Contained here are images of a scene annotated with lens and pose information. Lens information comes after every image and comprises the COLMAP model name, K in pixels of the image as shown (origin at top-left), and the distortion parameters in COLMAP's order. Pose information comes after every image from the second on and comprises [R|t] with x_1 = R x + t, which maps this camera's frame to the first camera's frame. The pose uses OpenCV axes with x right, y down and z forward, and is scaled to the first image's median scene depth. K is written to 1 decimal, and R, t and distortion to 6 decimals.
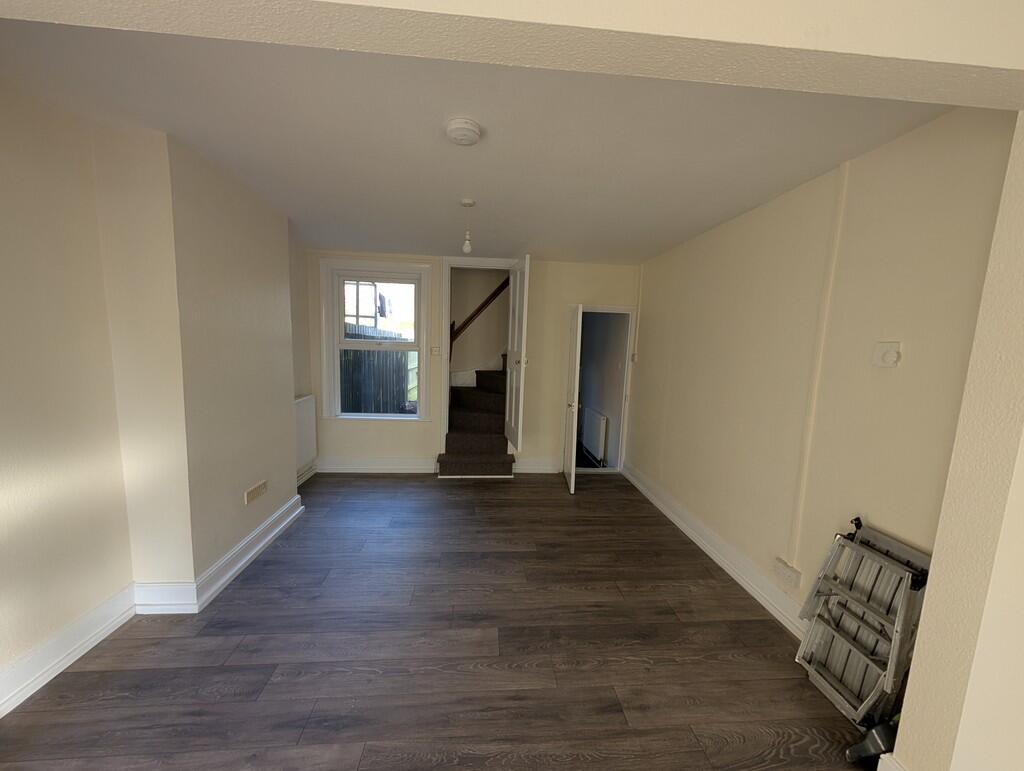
lens RADIAL K [[385.7, 0, 510.4], [0, 385.7, 388.8], [0, 0, 1]] dist [-0.000920, -0.000240]
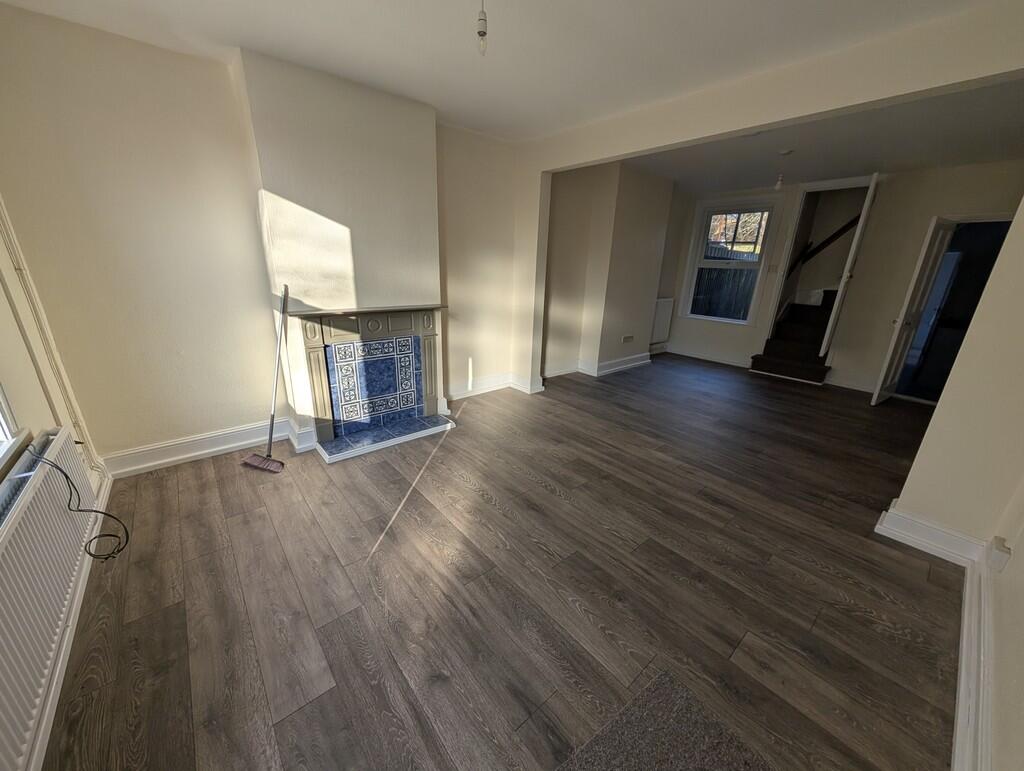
lens RADIAL K [[385.7, 0, 510.9], [0, 385.7, 389.4], [0, 0, 1]] dist [-0.000920, -0.000240]
pose [[0.579253, 0.243906, -0.777802, 0.392511], [-0.109765, 0.968834, 0.222065, 0.098508], [0.807723, -0.043257, 0.587973, -0.431697]]
